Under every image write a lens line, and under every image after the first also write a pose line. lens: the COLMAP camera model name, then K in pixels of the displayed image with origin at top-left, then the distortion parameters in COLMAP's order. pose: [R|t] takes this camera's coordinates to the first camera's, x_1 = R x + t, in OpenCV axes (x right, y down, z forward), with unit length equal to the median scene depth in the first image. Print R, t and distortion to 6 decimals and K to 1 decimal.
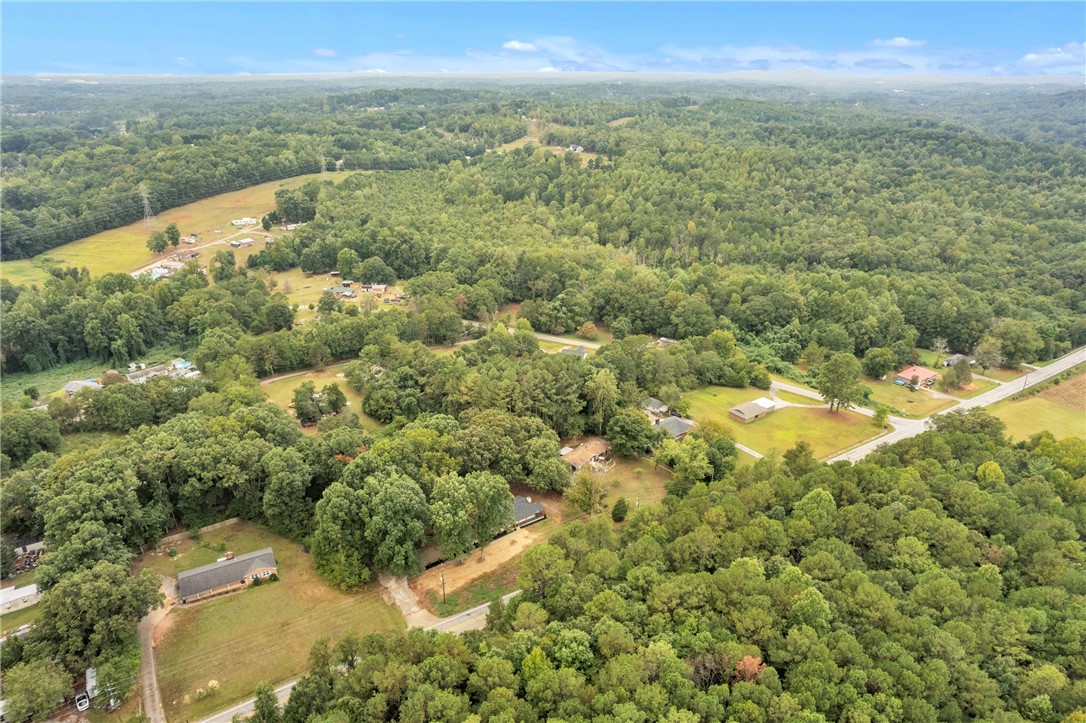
lens RADIAL K [[702.6, 0, 543.0], [0, 702.6, 361.5], [0, 0, 1]] dist [-0.026091, 0.000828]
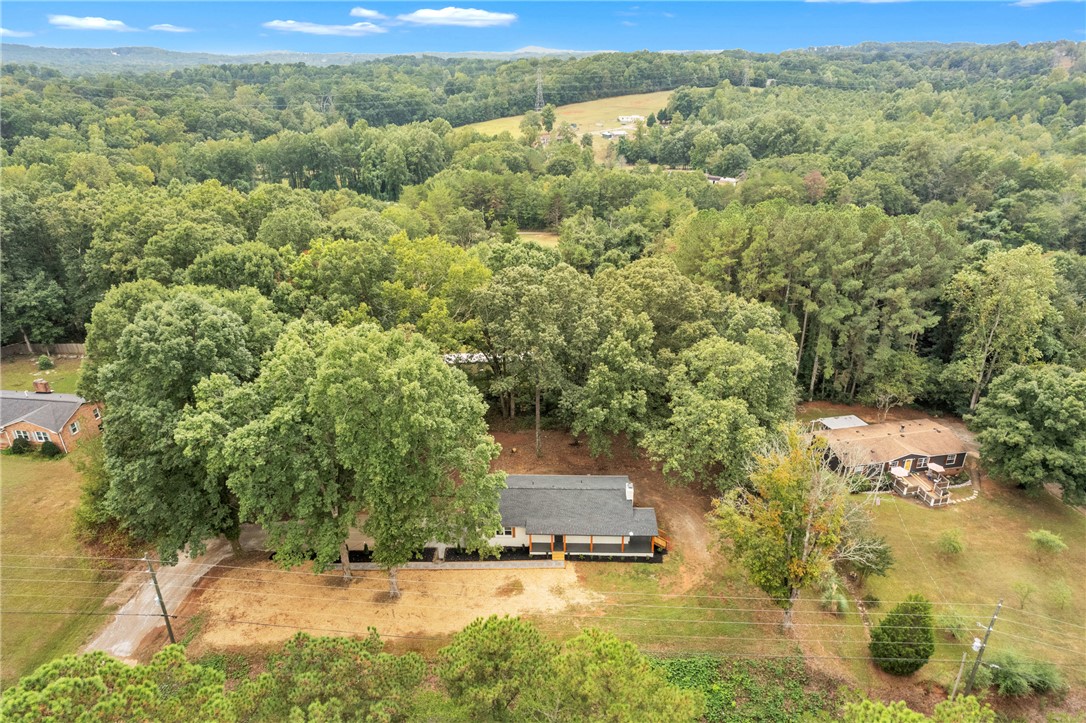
lens RADIAL K [[702.6, 0, 543.0], [0, 702.6, 361.5], [0, 0, 1]] dist [-0.026091, 0.000828]
pose [[0.801525, 0.239774, -0.547784, 0.103777], [-0.224251, 0.969757, 0.096352, 0.095389], [0.554319, 0.045612, 0.831053, 0.591181]]
